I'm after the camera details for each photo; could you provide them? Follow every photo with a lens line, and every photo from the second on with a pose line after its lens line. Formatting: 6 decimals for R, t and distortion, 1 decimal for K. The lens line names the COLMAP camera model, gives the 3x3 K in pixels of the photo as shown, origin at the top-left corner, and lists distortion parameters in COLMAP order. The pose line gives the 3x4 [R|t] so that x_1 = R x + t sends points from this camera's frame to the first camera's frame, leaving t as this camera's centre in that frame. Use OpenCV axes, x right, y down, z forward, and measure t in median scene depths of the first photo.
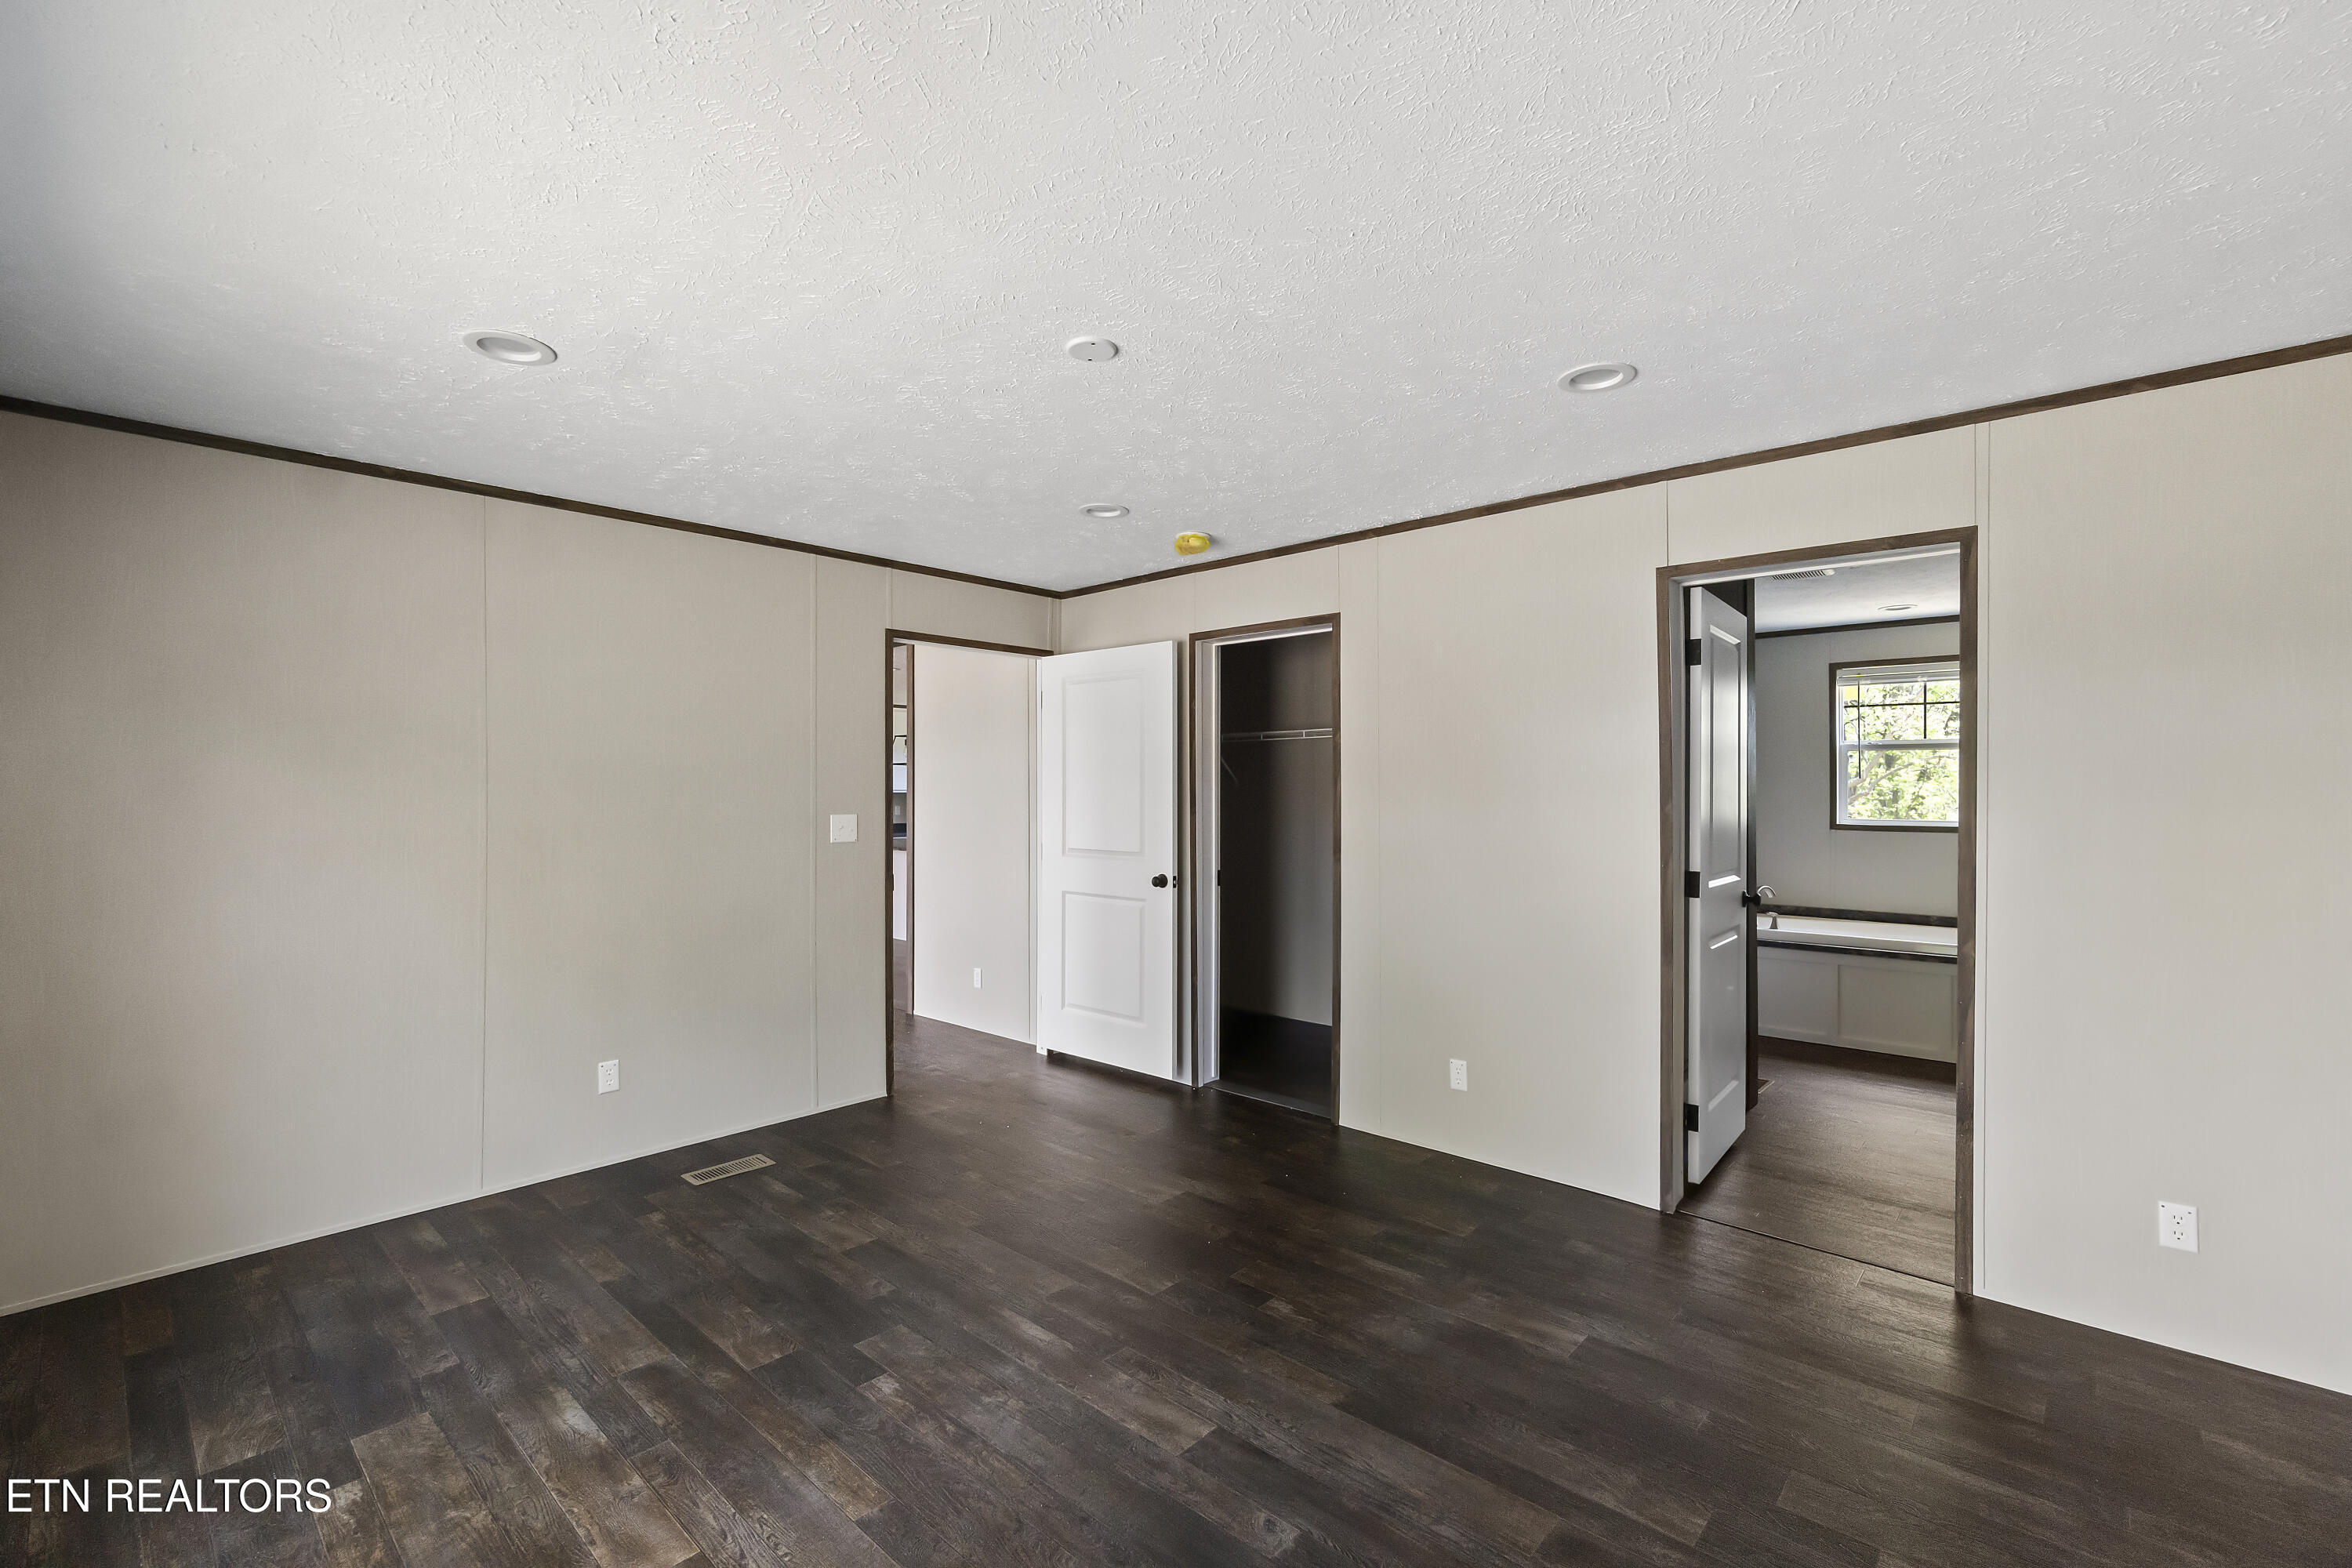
lens RADIAL K [[1010.8, 0, 1166.2], [0, 1010.8, 794.3], [0, 0, 1]] dist [0.006081, -0.001803]
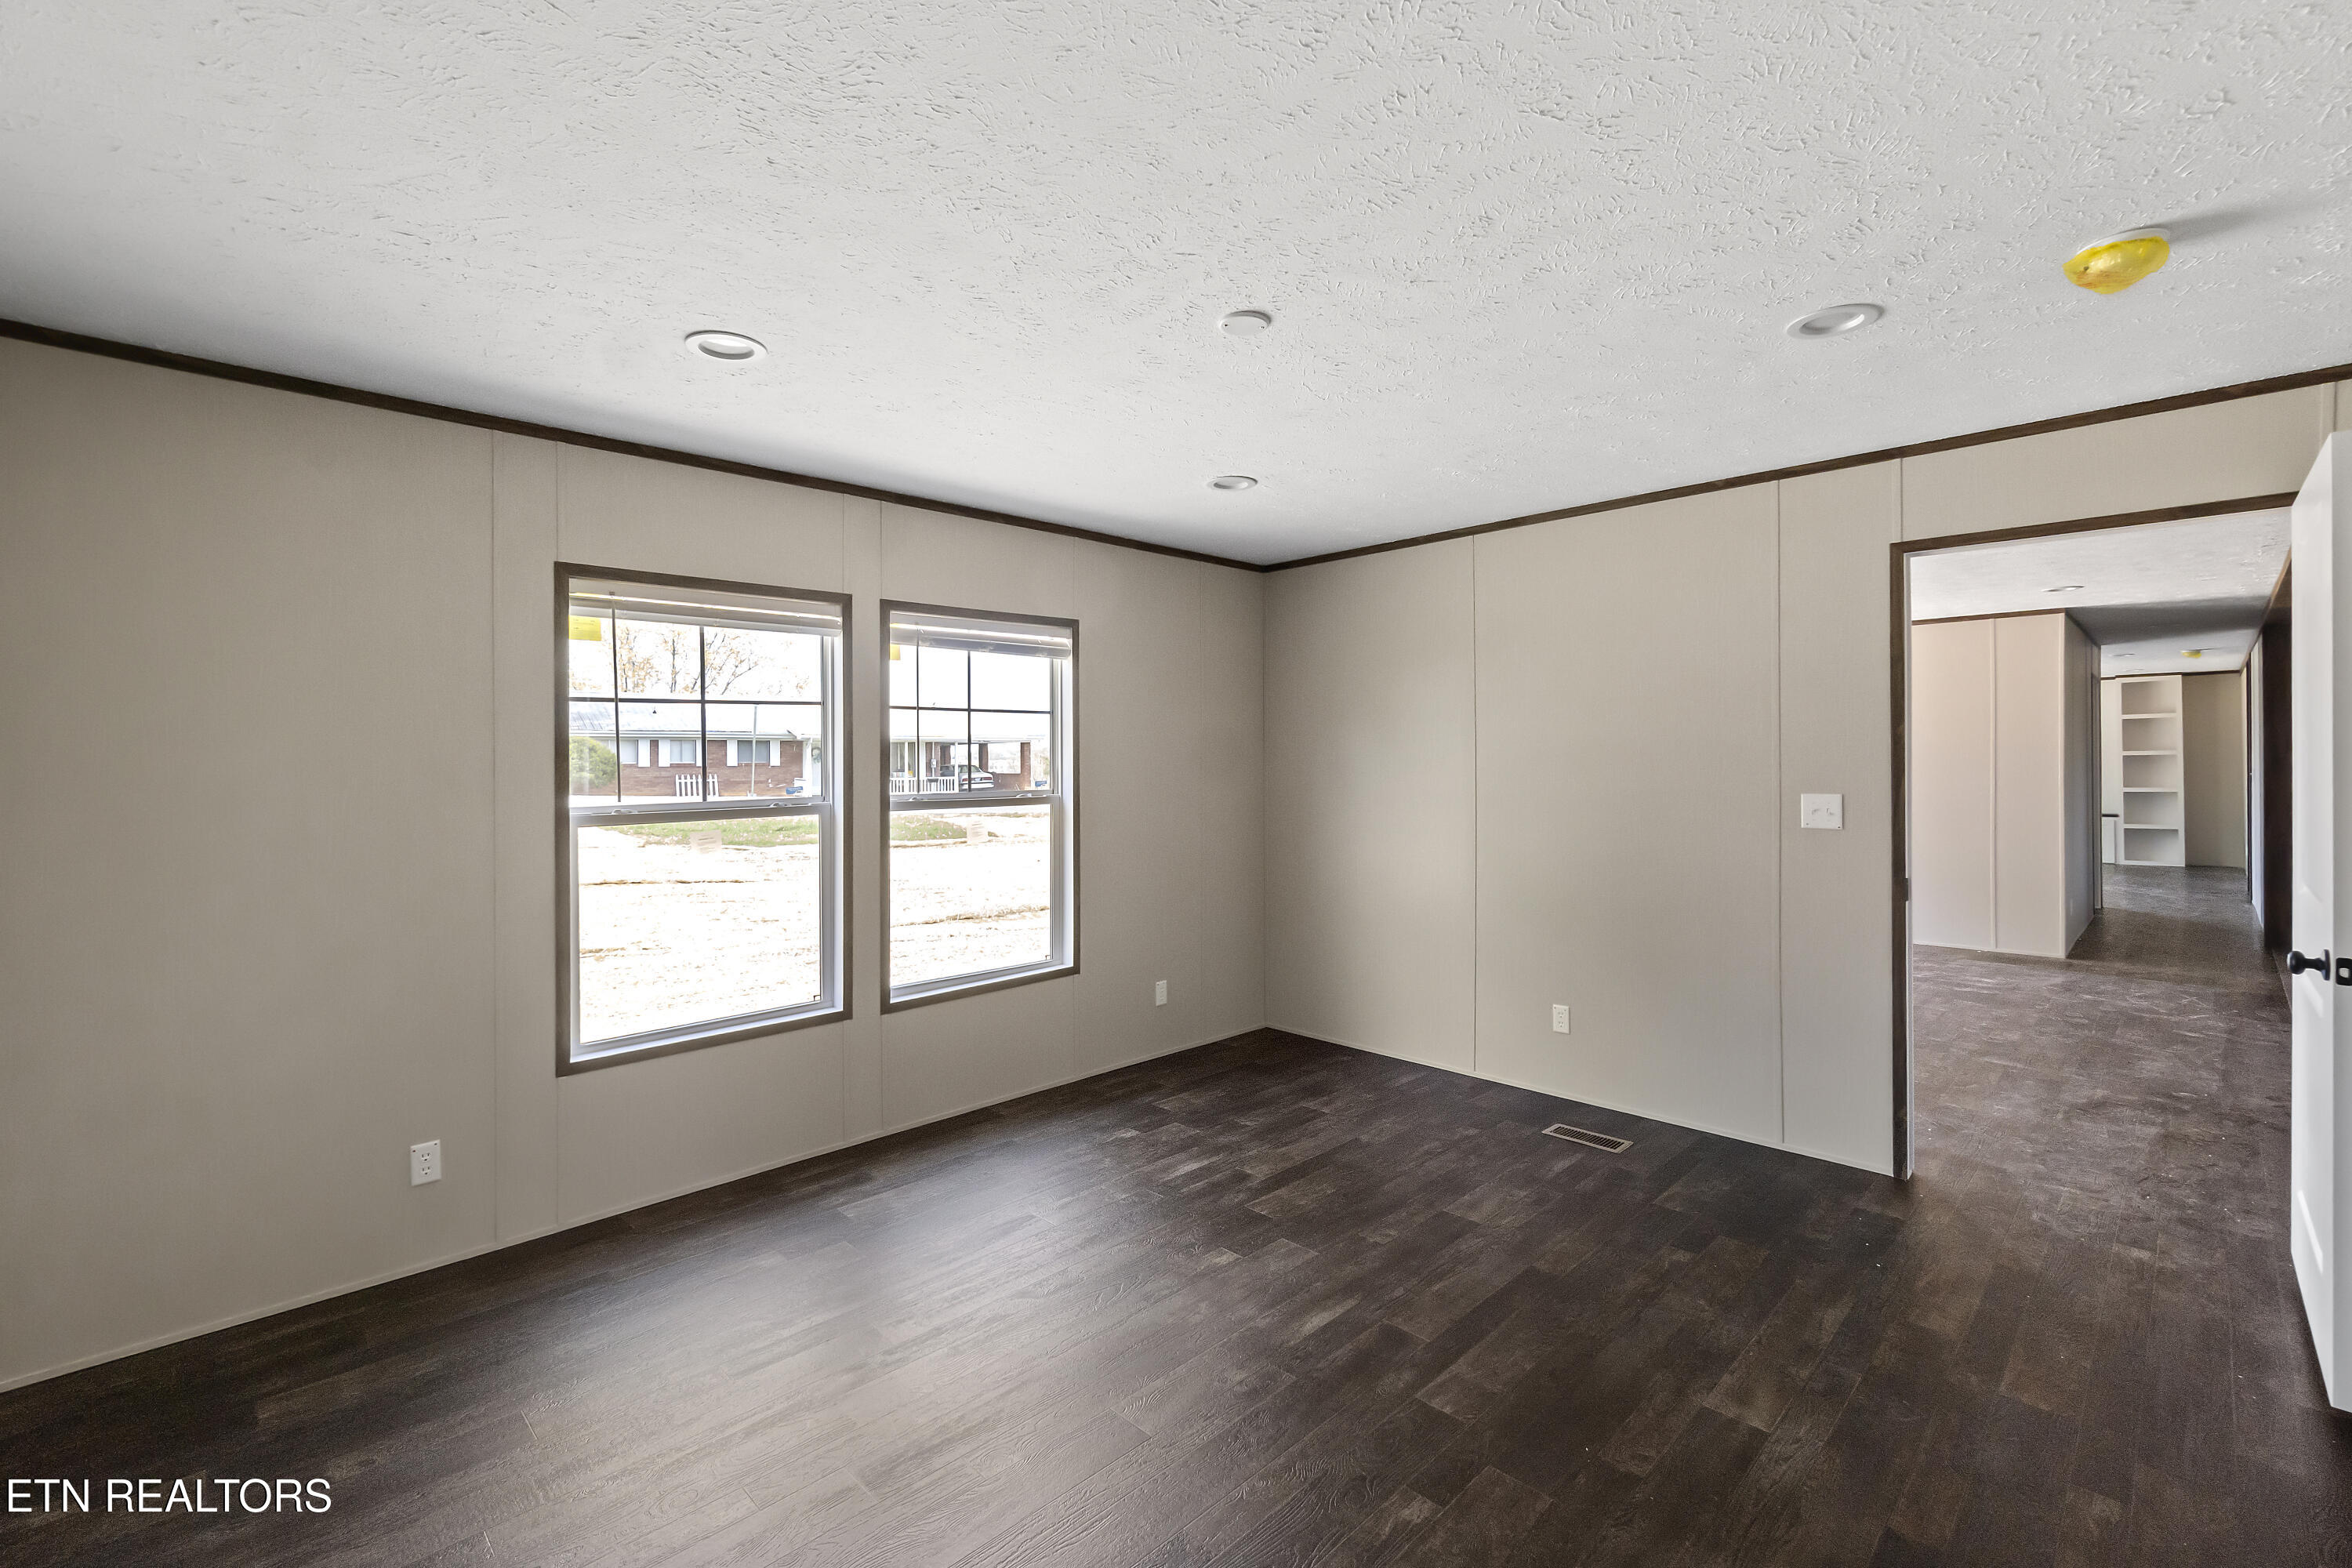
lens RADIAL K [[1010.8, 0, 1166.0], [0, 1010.8, 772.9], [0, 0, 1]] dist [0.006081, -0.001803]
pose [[-0.040593, 0.005774, -0.999159, 0.157090], [0.004476, 0.999974, 0.005596, -0.001059], [0.999166, -0.004245, -0.040618, 0.163387]]
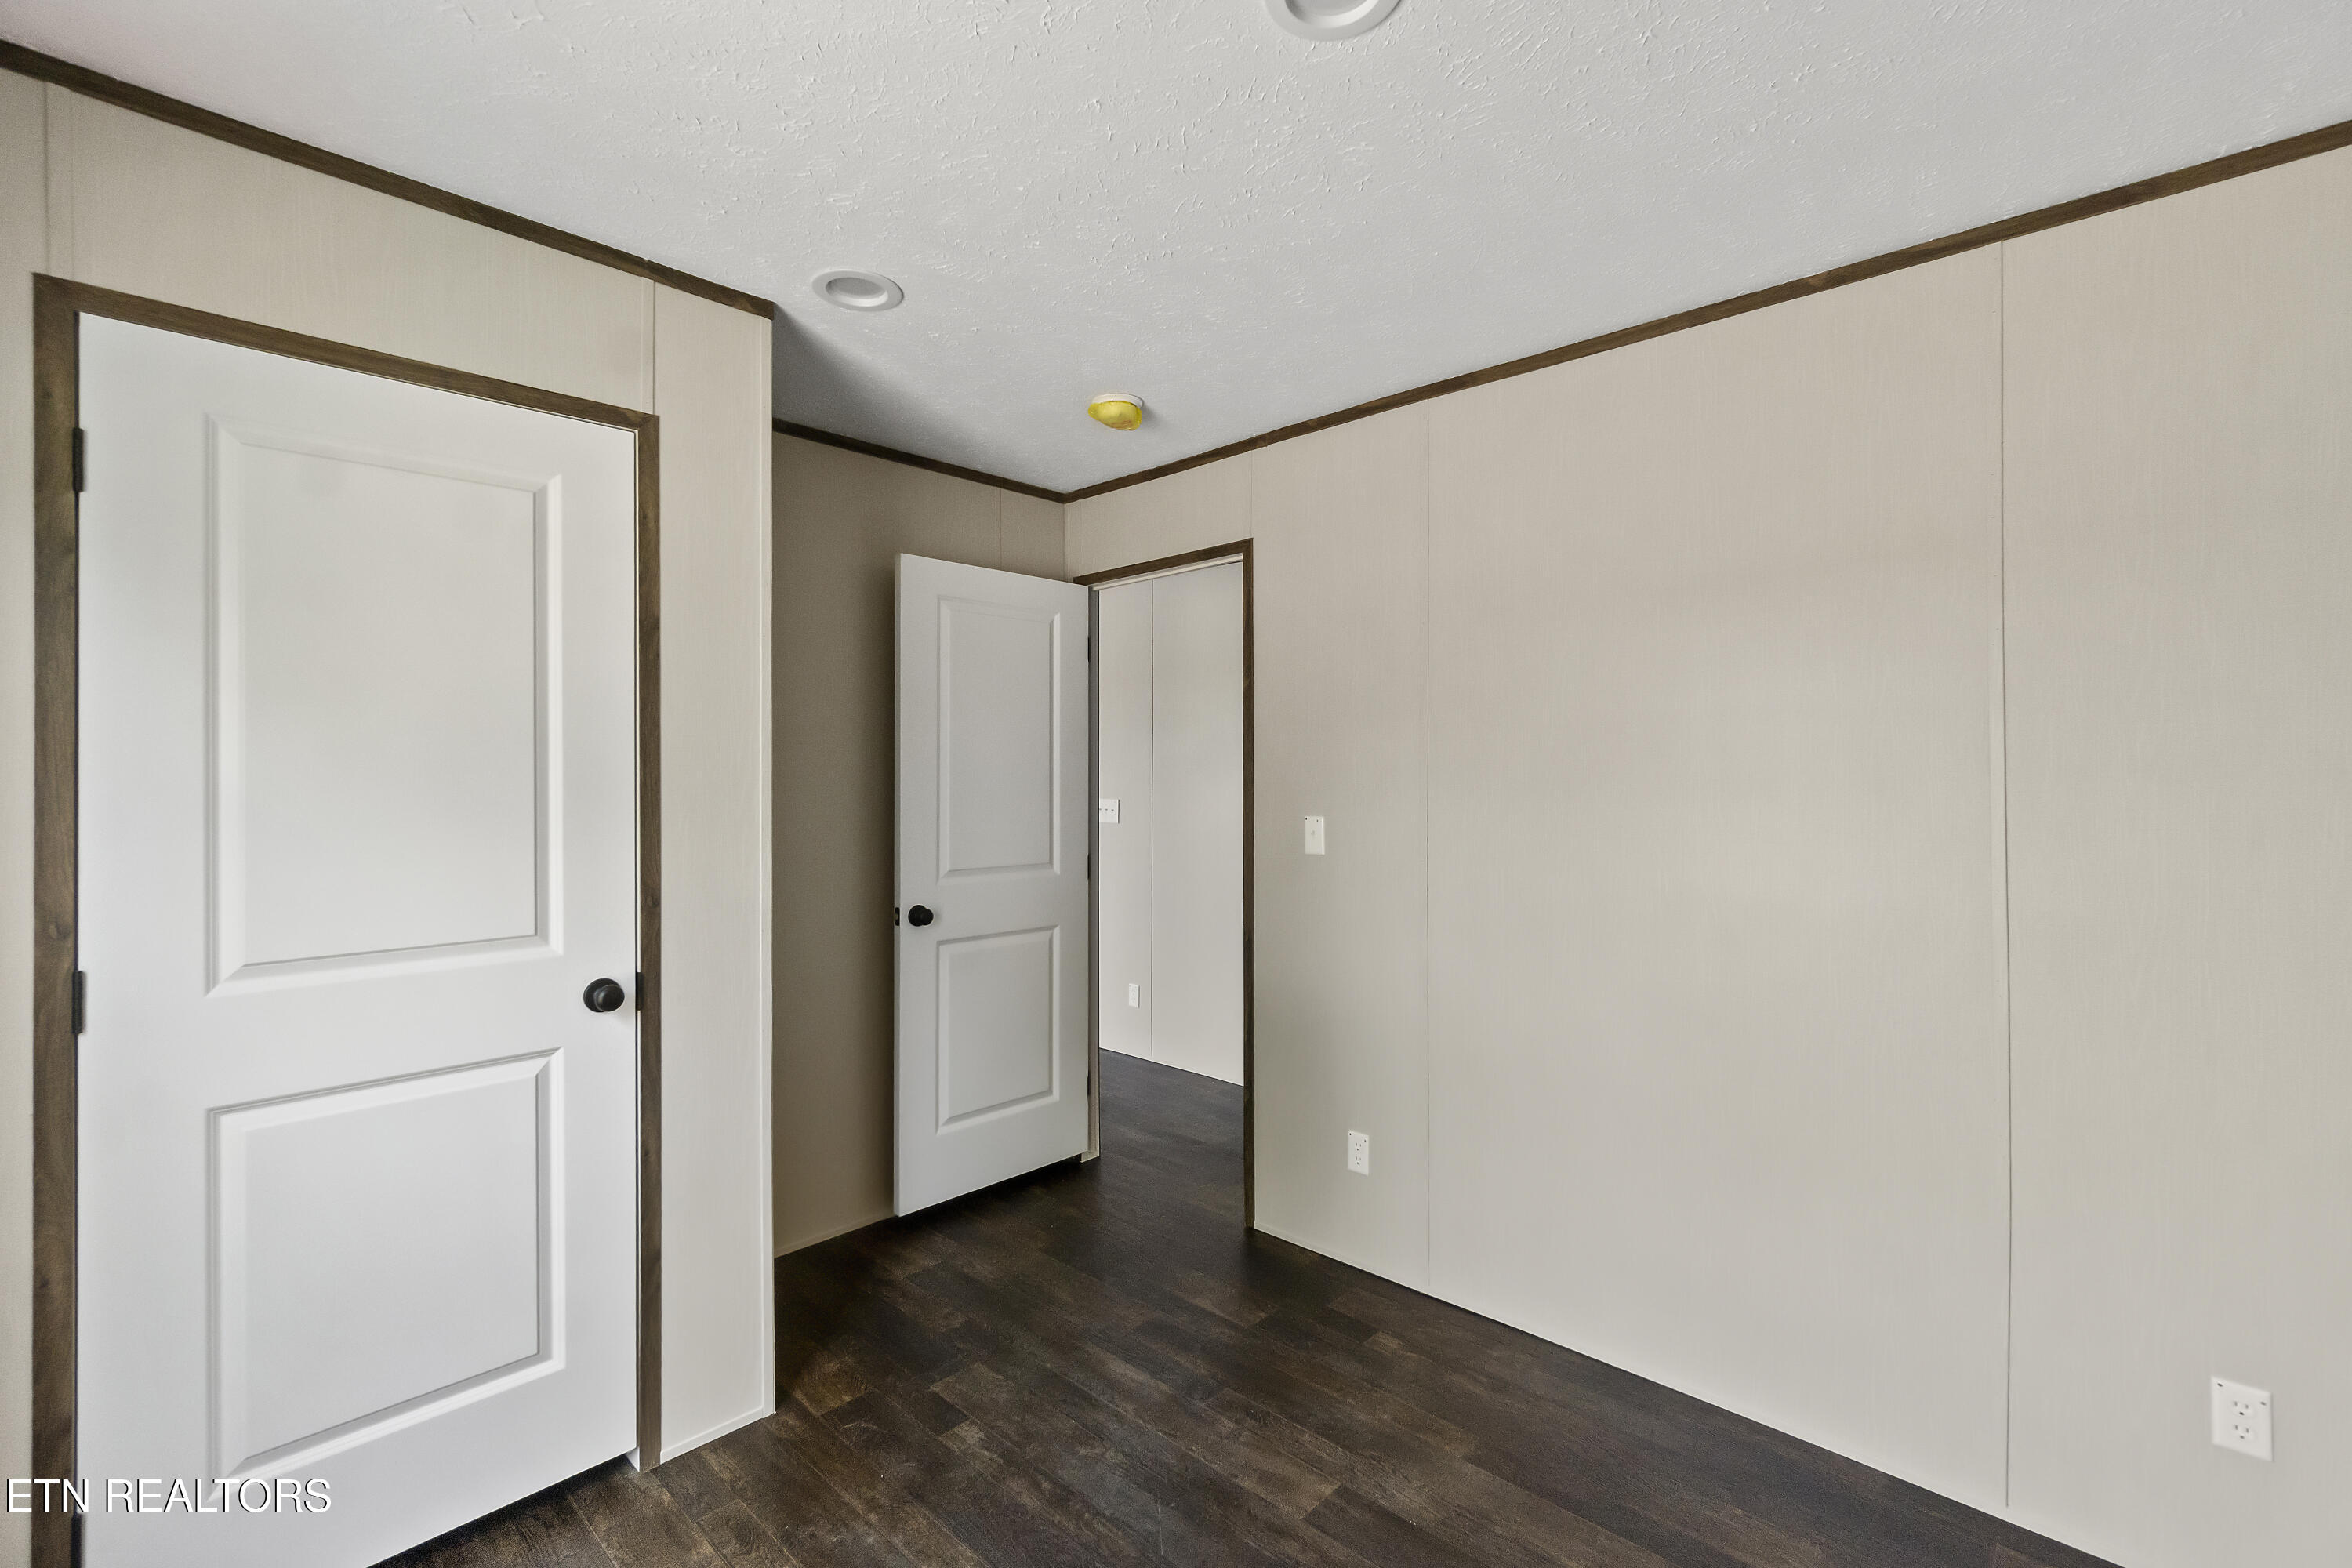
lens RADIAL K [[1010.8, 0, 1185.0], [0, 1010.8, 779.4], [0, 0, 1]] dist [0.006081, -0.001803]
pose [[0.999997, -0.002276, 0.000628, -0.084924], [0.002282, 0.999950, -0.009755, -0.000977], [-0.000606, 0.009757, 0.999952, 0.077819]]
